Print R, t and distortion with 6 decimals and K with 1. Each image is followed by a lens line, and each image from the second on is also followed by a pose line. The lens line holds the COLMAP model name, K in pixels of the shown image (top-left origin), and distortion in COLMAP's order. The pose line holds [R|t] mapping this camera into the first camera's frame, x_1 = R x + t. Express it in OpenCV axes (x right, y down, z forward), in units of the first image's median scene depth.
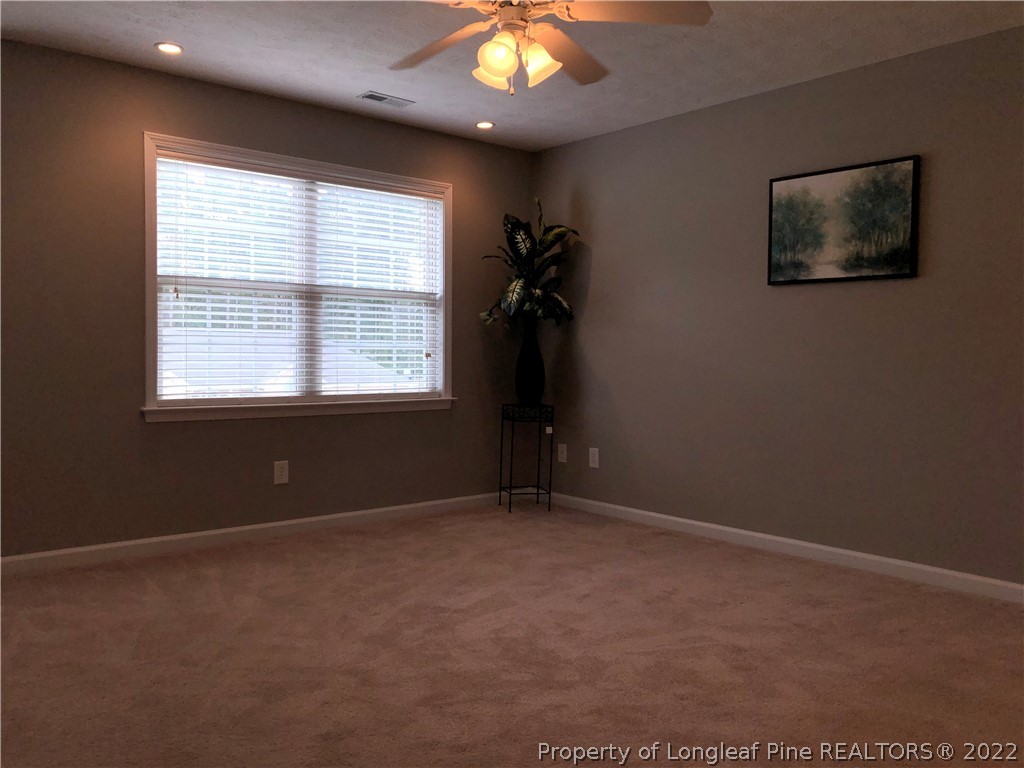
lens RADIAL K [[839.6, 0, 516.7], [0, 839.6, 375.8], [0, 0, 1]] dist [0.023944, -0.020643]
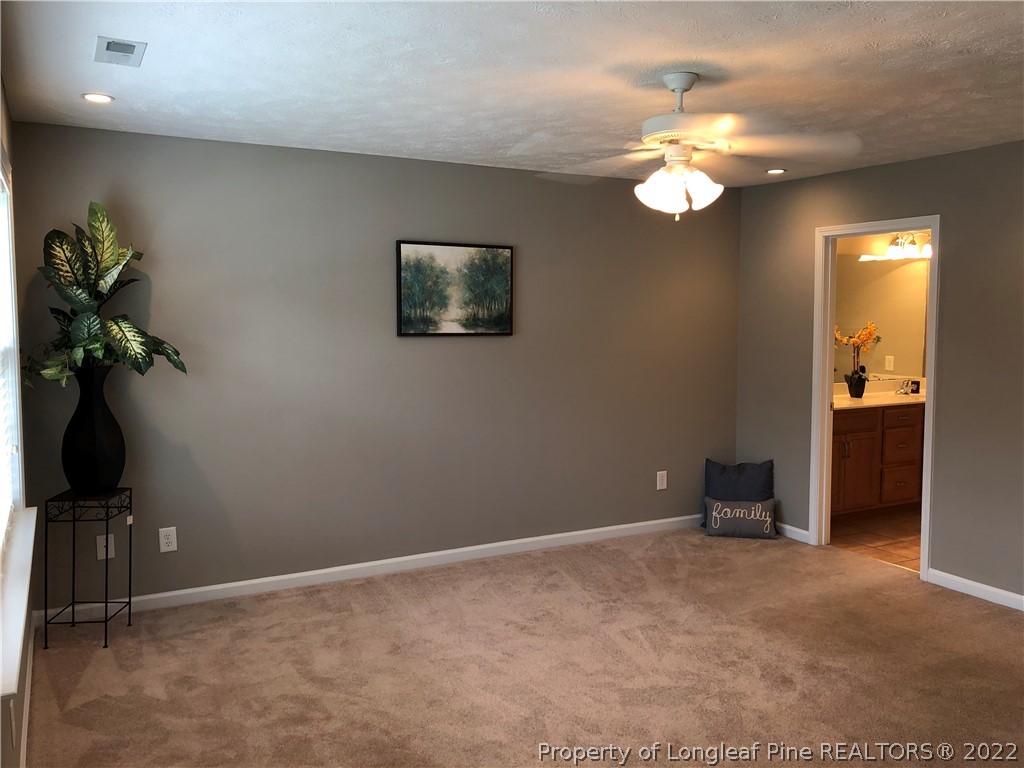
lens RADIAL K [[839.6, 0, 512.4], [0, 839.6, 379.3], [0, 0, 1]] dist [0.023944, -0.020643]
pose [[0.209806, -0.089566, 0.973632, -0.783705], [0.023129, 0.995971, 0.086638, -0.150454], [-0.977469, 0.004342, 0.211032, 0.650629]]
